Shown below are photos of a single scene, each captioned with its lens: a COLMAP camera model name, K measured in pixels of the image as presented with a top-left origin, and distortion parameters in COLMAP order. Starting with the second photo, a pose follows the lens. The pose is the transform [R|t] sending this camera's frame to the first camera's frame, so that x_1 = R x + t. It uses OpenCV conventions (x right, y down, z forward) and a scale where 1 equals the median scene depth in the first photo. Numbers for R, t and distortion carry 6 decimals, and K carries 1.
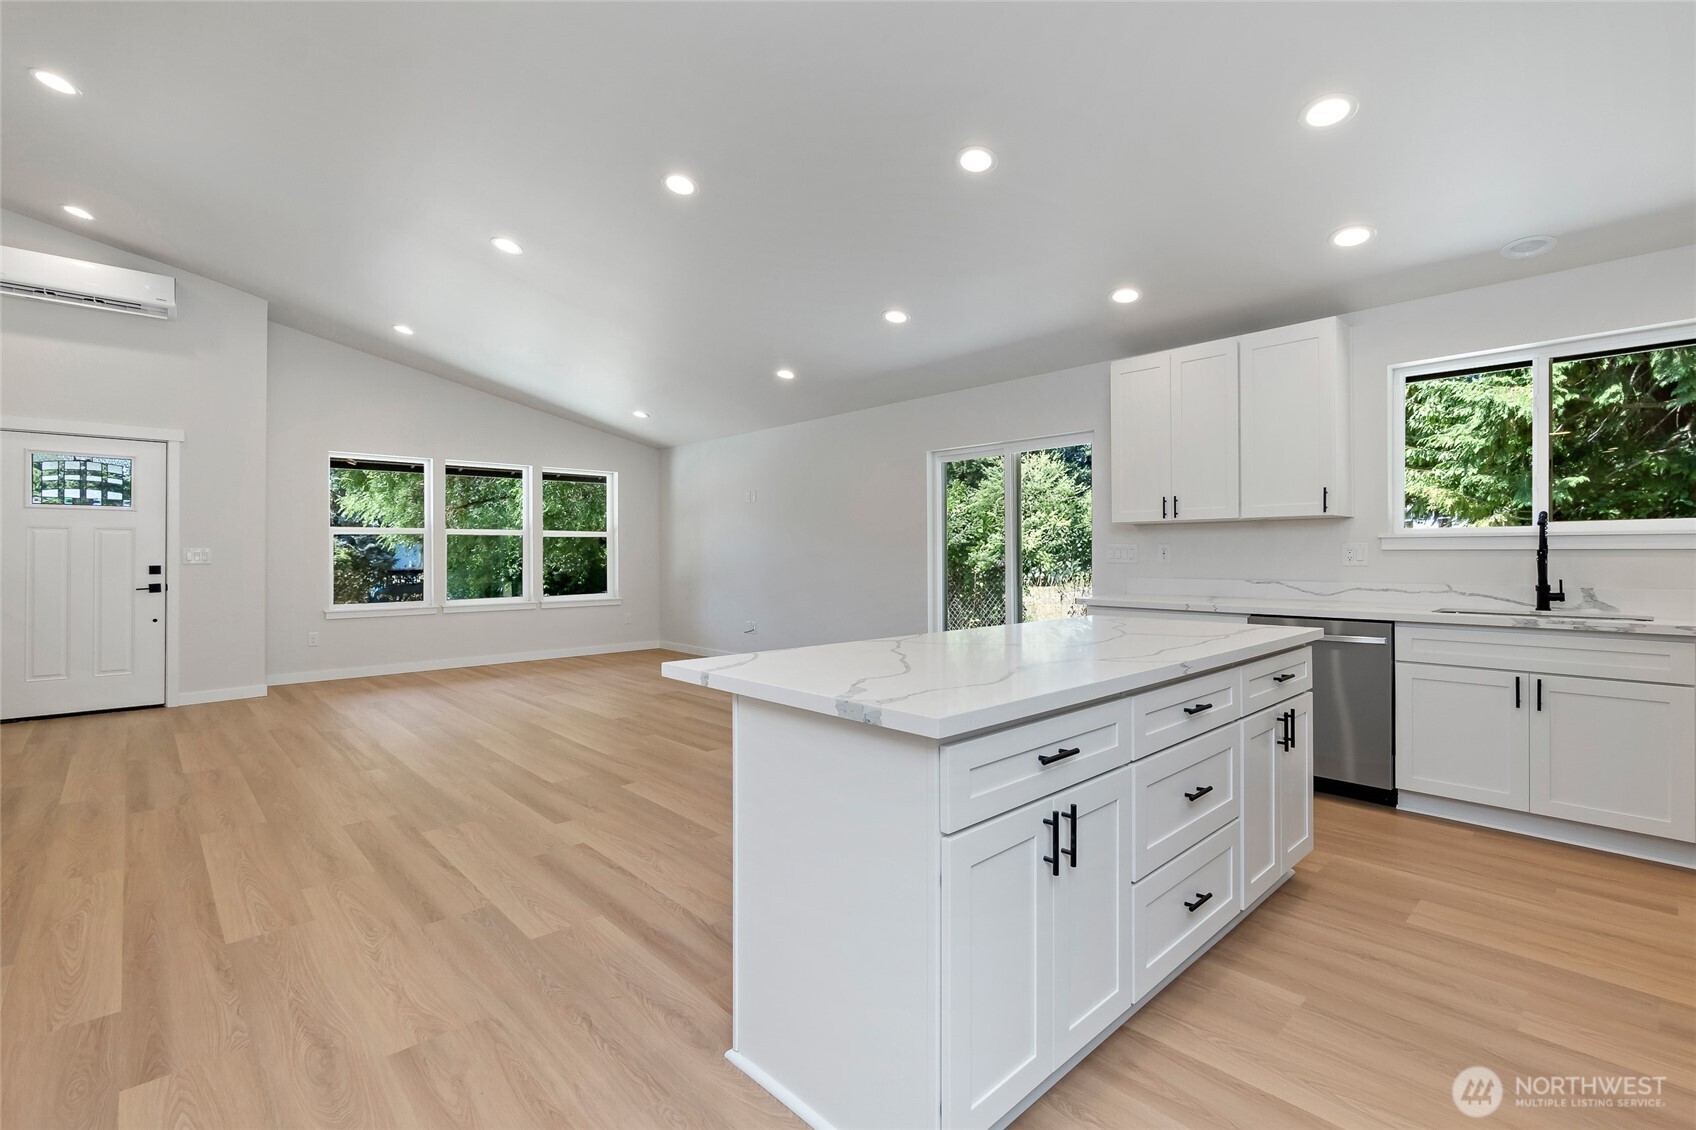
lens RADIAL K [[761.3, 0, 846.0], [0, 761.3, 553.3], [0, 0, 1]] dist [-0.001102, -0.000489]
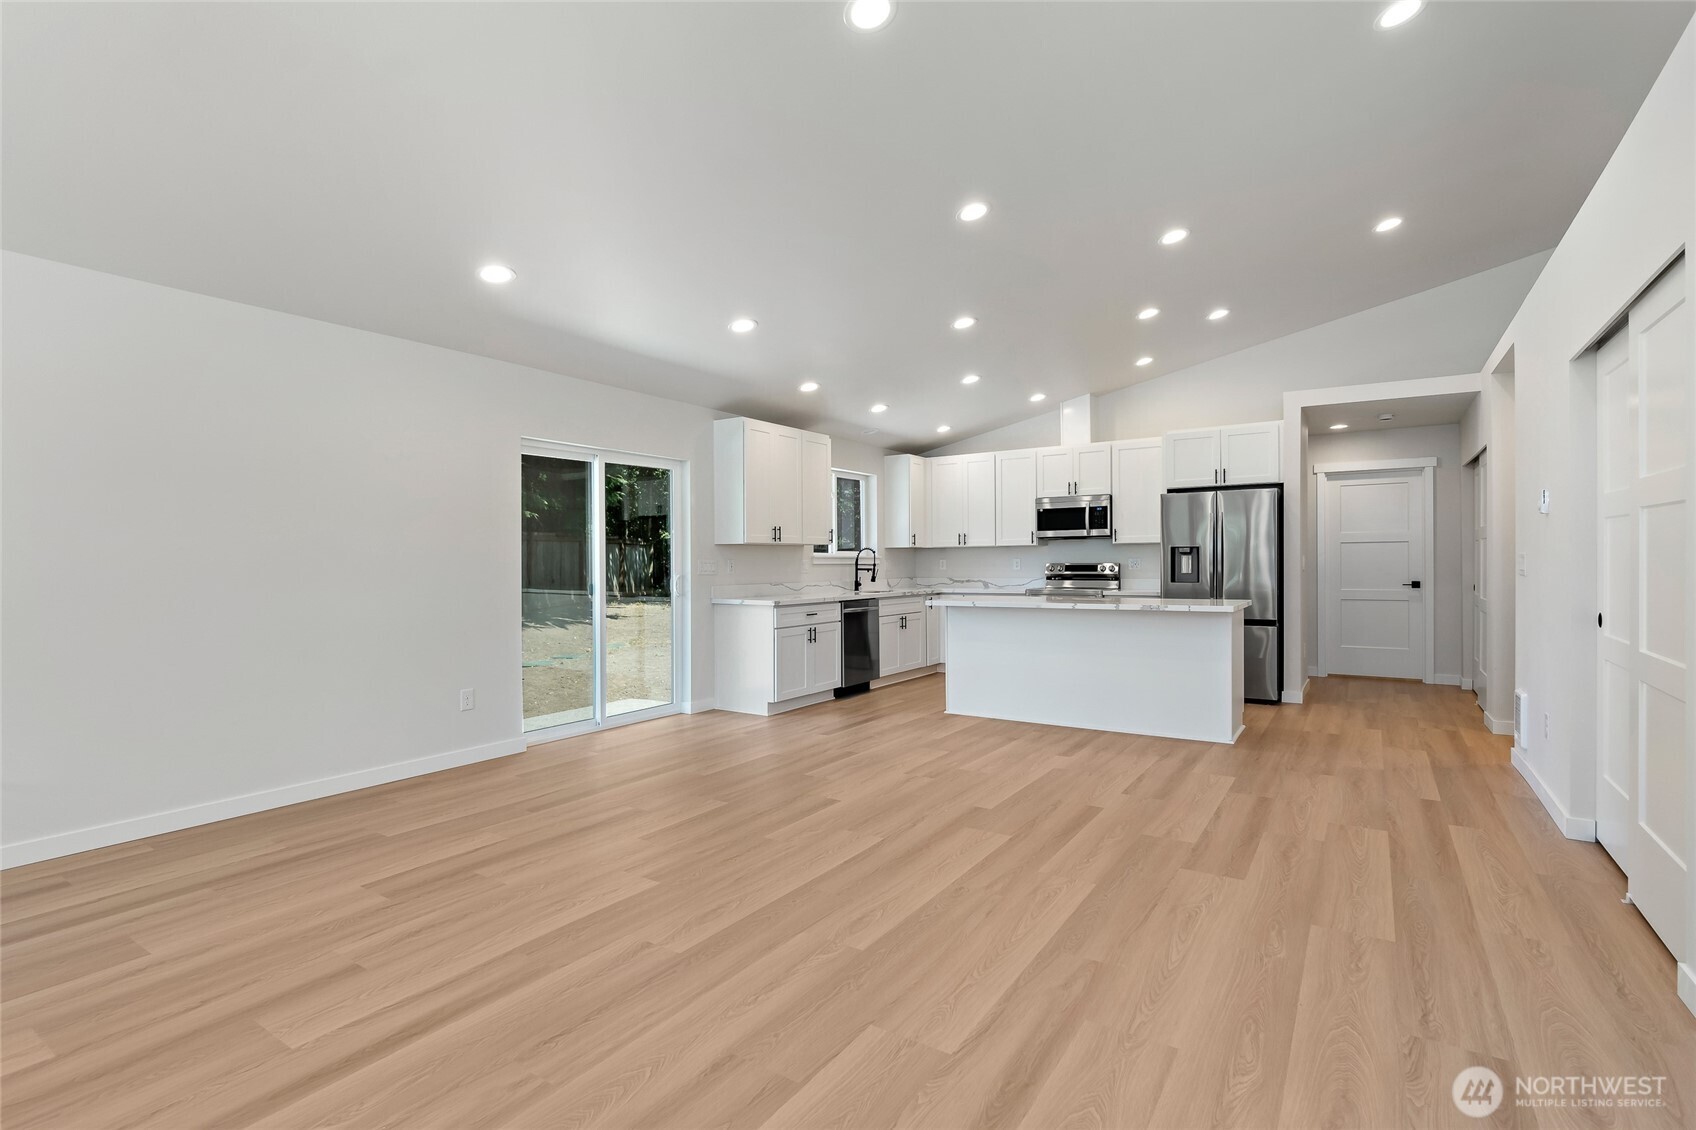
lens RADIAL K [[796.1, 0, 850.2], [0, 796.1, 567.9], [0, 0, 1]] dist [-0.005726, -0.000364]
pose [[-0.235127, -0.000420, 0.971964, -1.059863], [0.008298, 0.999963, 0.002440, 0.000912], [-0.971929, 0.008639, -0.235115, 1.216488]]
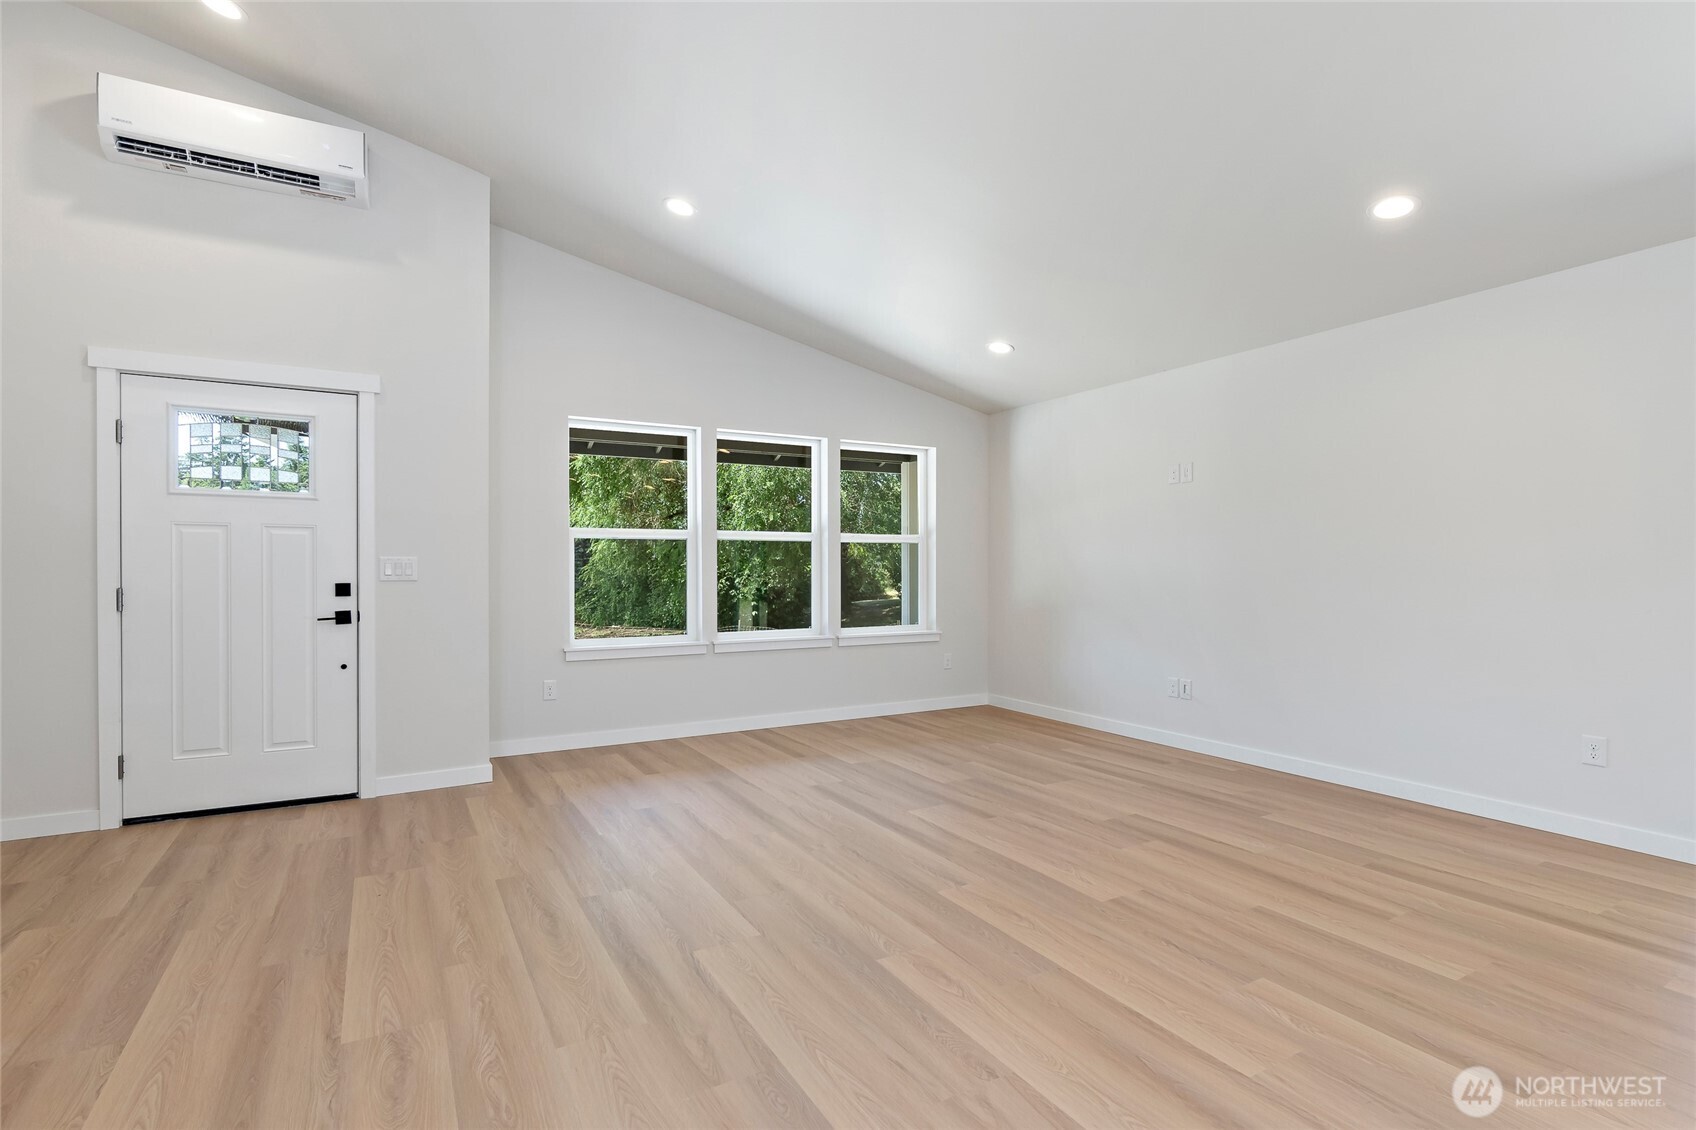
lens RADIAL K [[809.5, 0, 846.8], [0, 809.5, 578.3], [0, 0, 1]] dist [-0.002507, -0.000205]
pose [[0.972951, 0.005980, -0.230935, -0.424587], [-0.002901, 0.999902, 0.013671, 0.001486], [0.230994, -0.012632, 0.972873, 0.551104]]
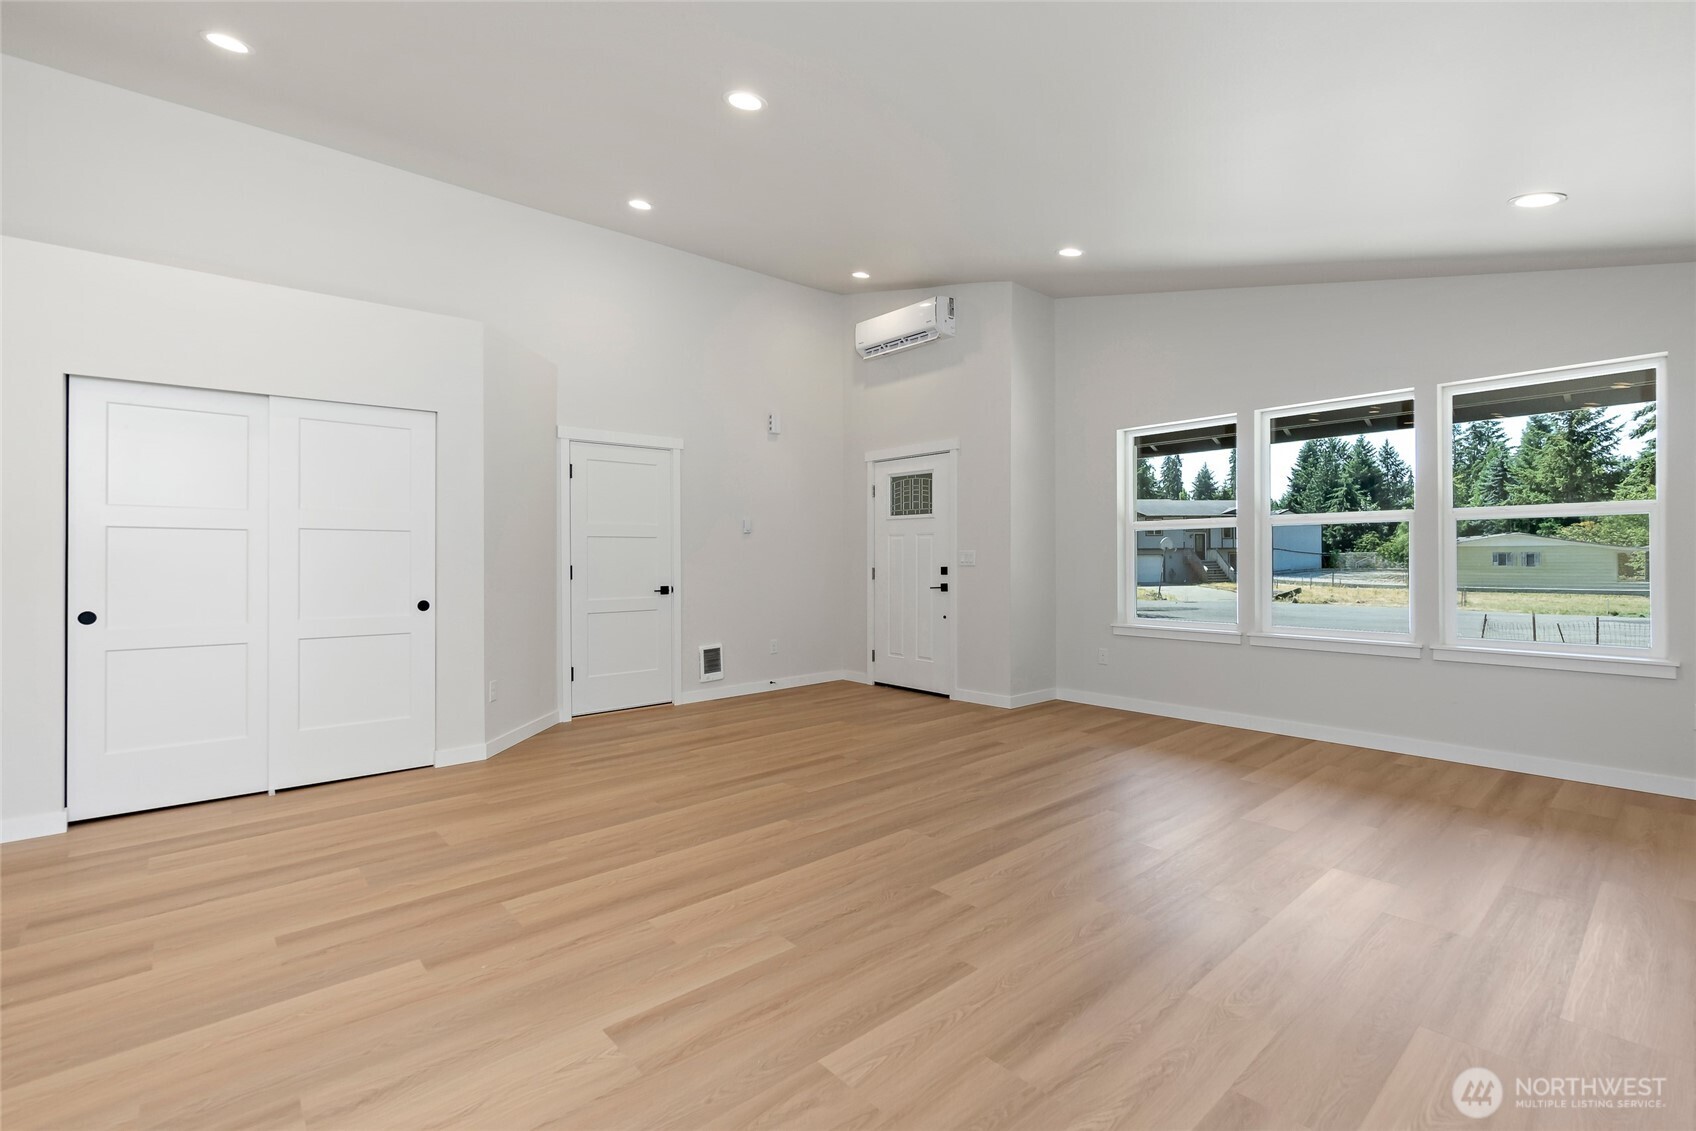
lens RADIAL K [[761.3, 0, 846.0], [0, 761.3, 553.8], [0, 0, 1]] dist [-0.001102, -0.000489]
pose [[-0.035227, -0.000618, -0.999379, 0.239773], [0.006567, 0.999978, -0.000849, -0.002828], [0.999358, -0.006593, -0.035222, 1.172773]]
